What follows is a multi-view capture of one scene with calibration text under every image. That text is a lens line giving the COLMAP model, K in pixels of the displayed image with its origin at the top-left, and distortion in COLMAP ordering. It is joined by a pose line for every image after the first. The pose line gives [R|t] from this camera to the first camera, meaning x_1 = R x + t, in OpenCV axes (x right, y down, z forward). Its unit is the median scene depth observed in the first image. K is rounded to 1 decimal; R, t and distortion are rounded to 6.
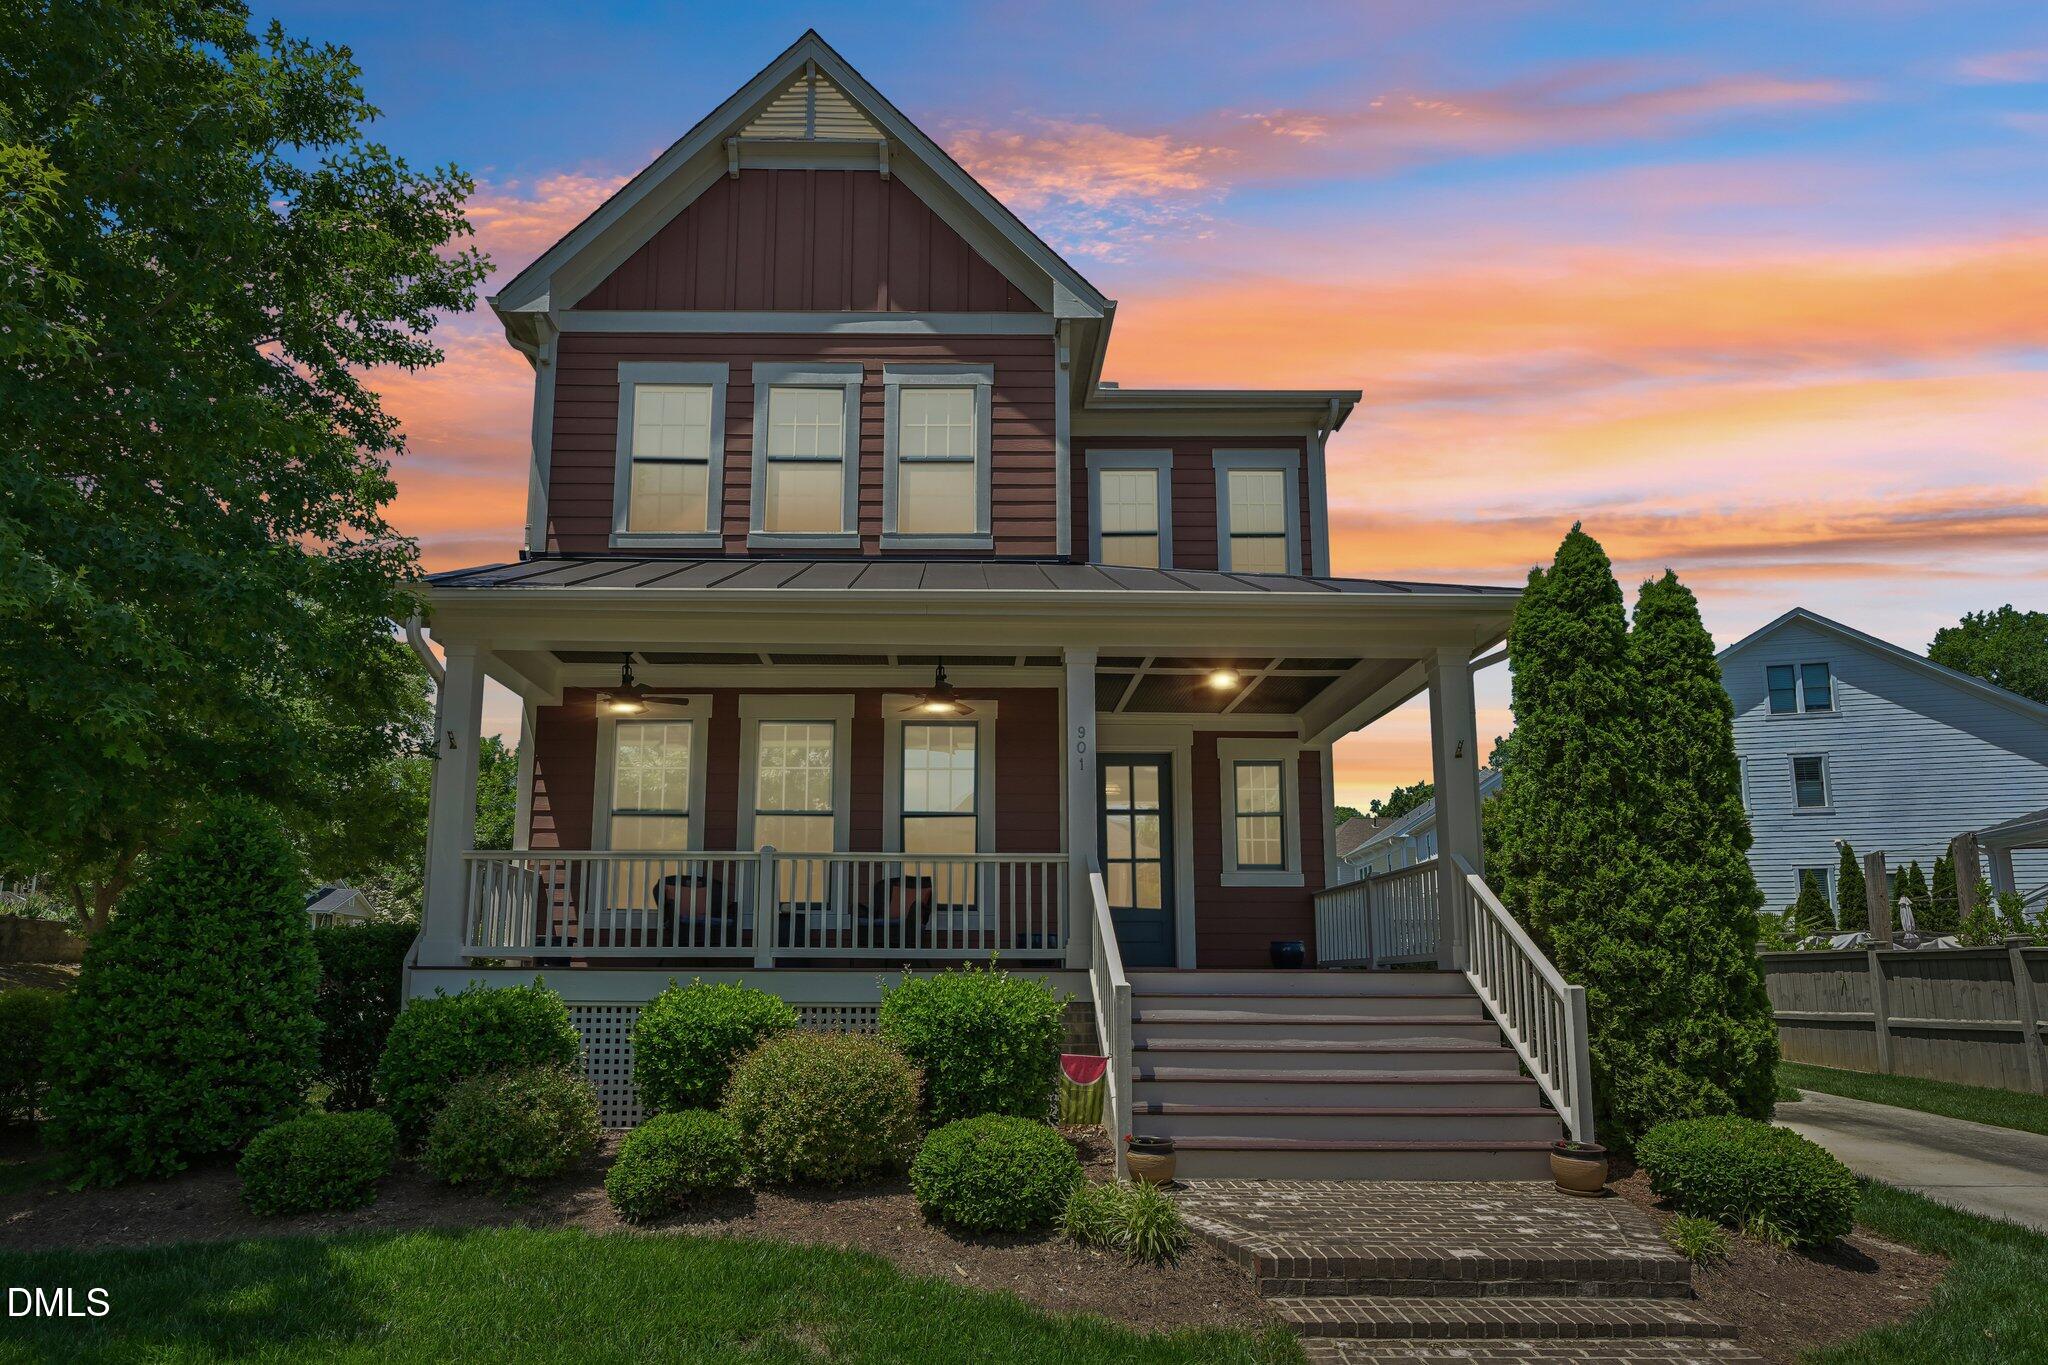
lens RADIAL K [[1618.9, 0, 1021.8], [0, 1618.9, 656.8], [0, 0, 1]] dist [-0.020483, -0.004889]
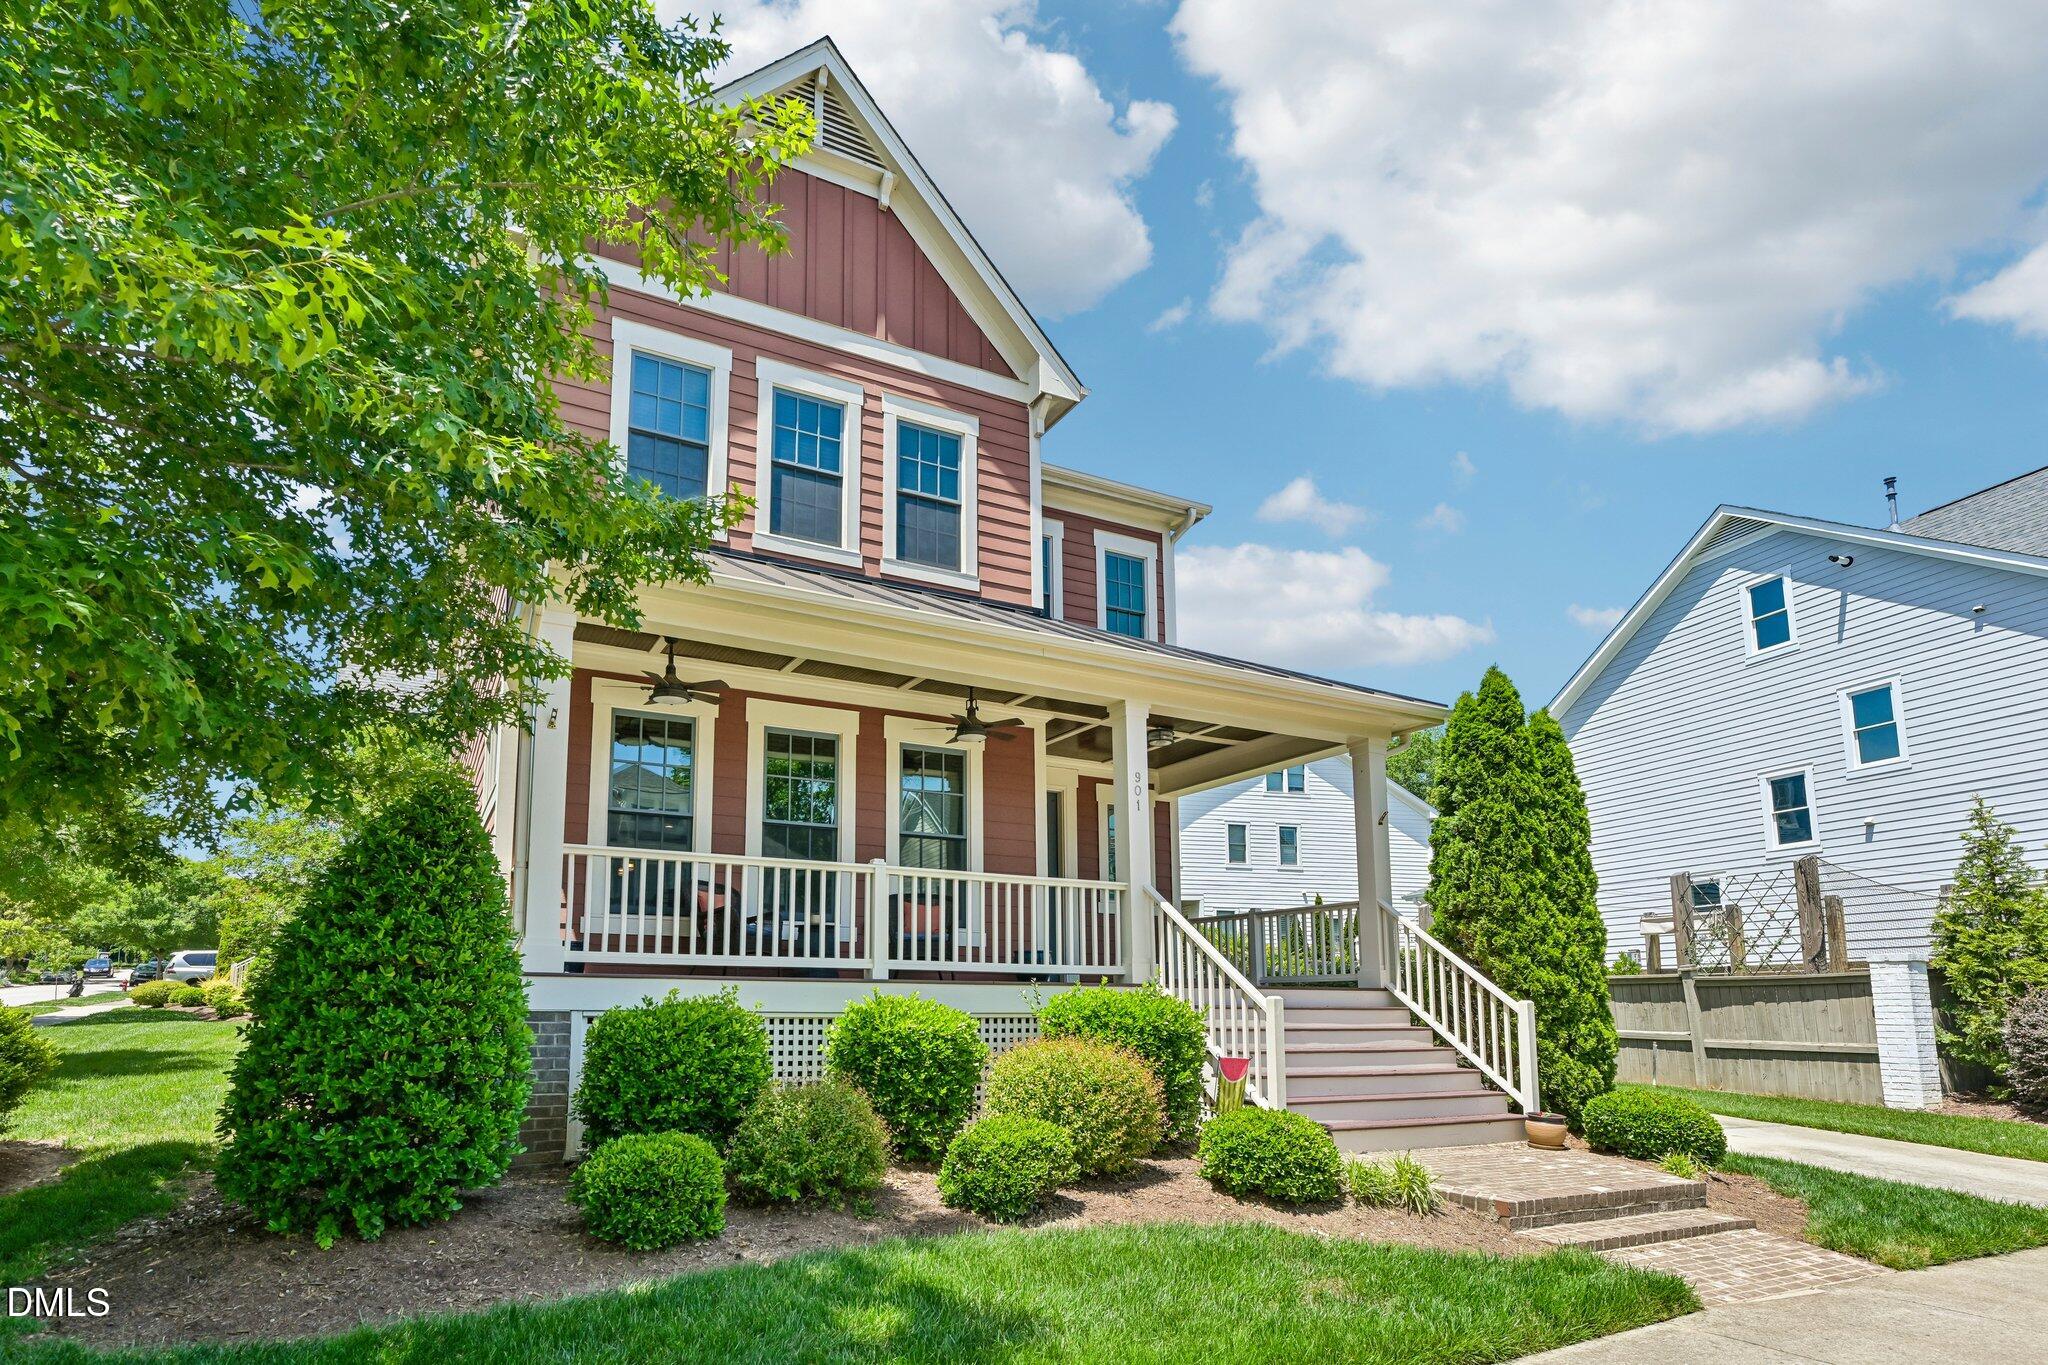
lens RADIAL K [[1624.3, 0, 1024.0], [0, 1624.3, 682.5], [0, 0, 1]] dist [-0.016007, 0.002880]
pose [[0.781086, 0.124124, 0.611963, -0.831017], [-0.129341, 0.990950, -0.035907, 0.036015], [-0.610881, -0.051106, 0.790071, 0.164068]]
